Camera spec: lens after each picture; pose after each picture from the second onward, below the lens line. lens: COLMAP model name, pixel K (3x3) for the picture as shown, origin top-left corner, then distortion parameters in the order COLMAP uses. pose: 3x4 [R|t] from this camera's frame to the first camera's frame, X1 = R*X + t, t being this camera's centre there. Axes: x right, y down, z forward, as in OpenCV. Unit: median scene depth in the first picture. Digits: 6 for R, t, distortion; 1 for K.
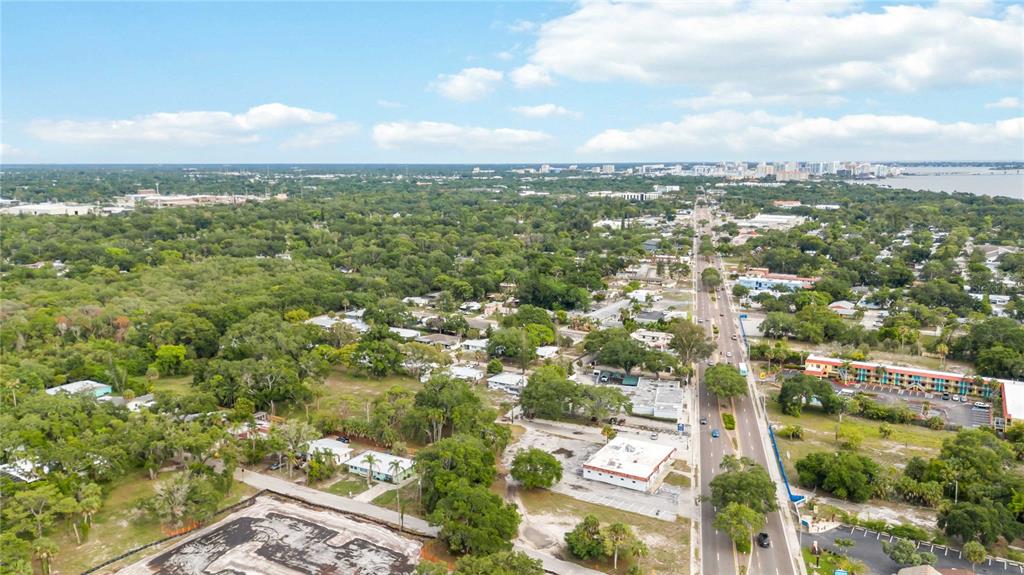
lens RADIAL K [[748.9, 0, 512.0], [0, 748.9, 287.5], [0, 0, 1]] dist [0.058844, -0.039825]
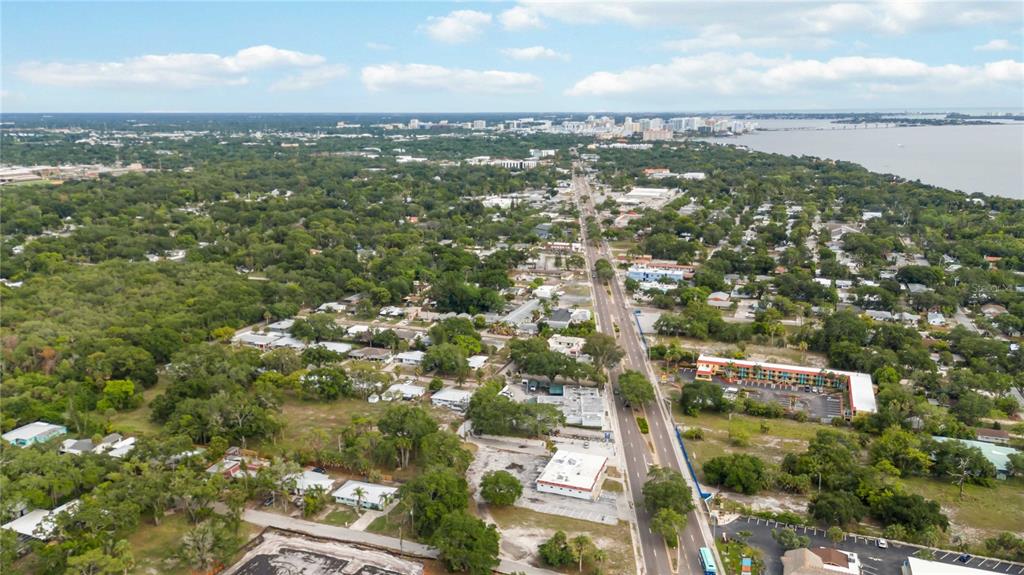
lens RADIAL K [[766.9, 0, 512.0], [0, 766.9, 287.5], [0, 0, 1]] dist [0.078570, -0.068770]
pose [[0.984986, -0.038966, 0.168178, -0.103416], [0.028703, 0.997599, 0.063029, -0.111590], [-0.170231, -0.057255, 0.983739, -0.141945]]
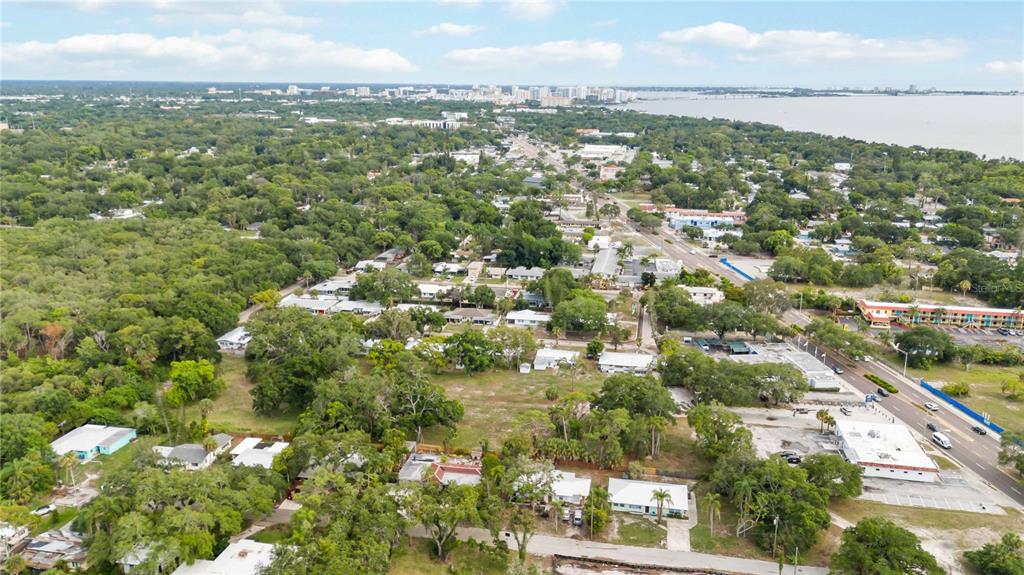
lens RADIAL K [[753.4, 0, 512.0], [0, 753.4, 287.5], [0, 0, 1]] dist [0.073913, -0.072841]
pose [[0.941711, -0.079643, 0.326859, -0.426111], [0.047066, 0.993208, 0.106404, -0.066545], [-0.333113, -0.084818, 0.939064, 0.211784]]
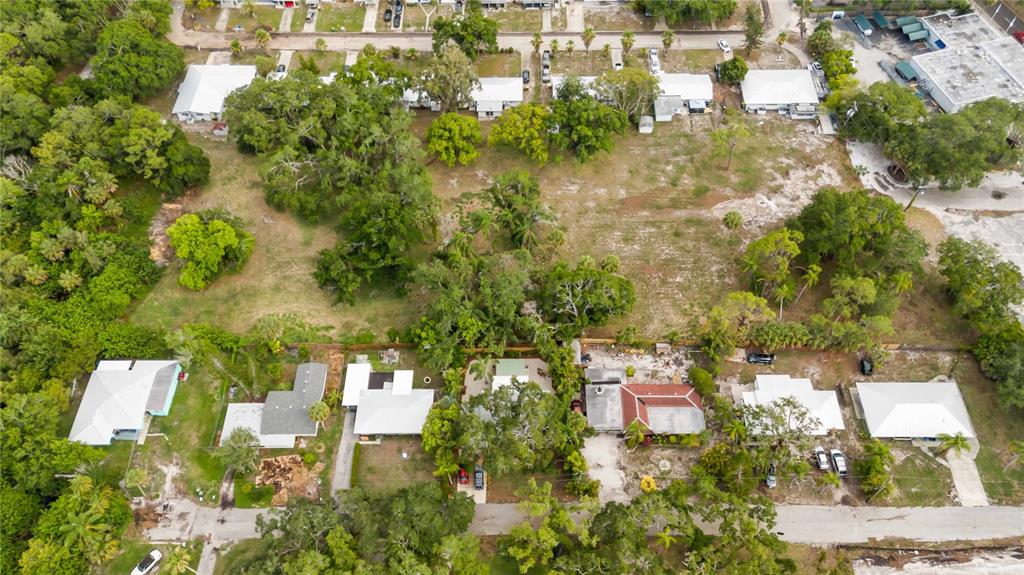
lens RADIAL K [[766.9, 0, 512.0], [0, 766.9, 287.5], [0, 0, 1]] dist [0.078570, -0.068770]
pose [[0.868652, -0.409876, 0.278289, -0.465483], [0.088909, 0.681572, 0.726329, -0.271649], [-0.487379, -0.606185, 0.628491, 0.604578]]
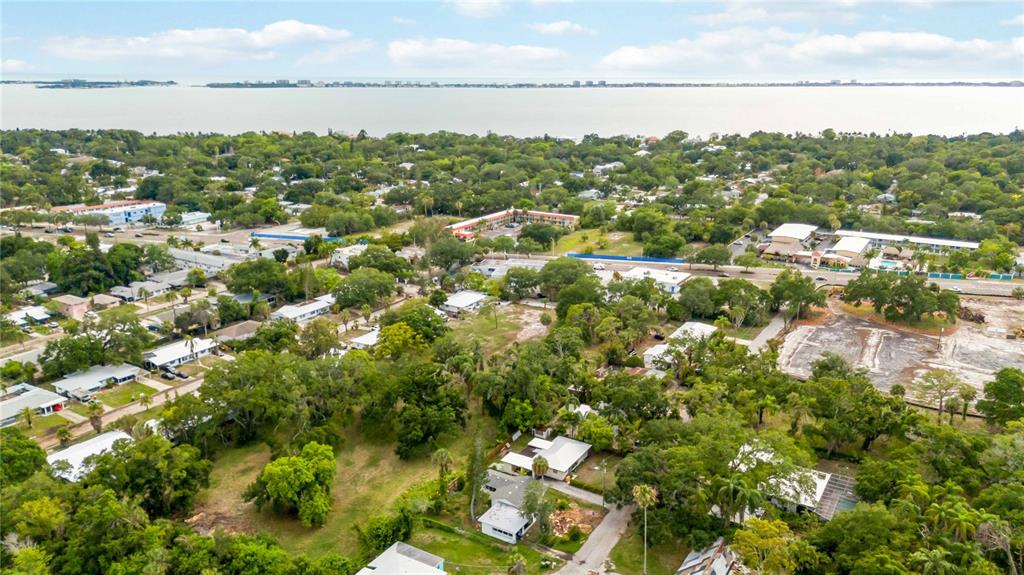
lens RADIAL K [[748.9, 0, 512.0], [0, 748.9, 287.5], [0, 0, 1]] dist [0.058844, -0.039825]
pose [[0.020400, -0.266832, 0.963527, -0.972541], [0.162412, 0.951811, 0.260148, -0.143576], [-0.986512, 0.151182, 0.062753, 0.894849]]
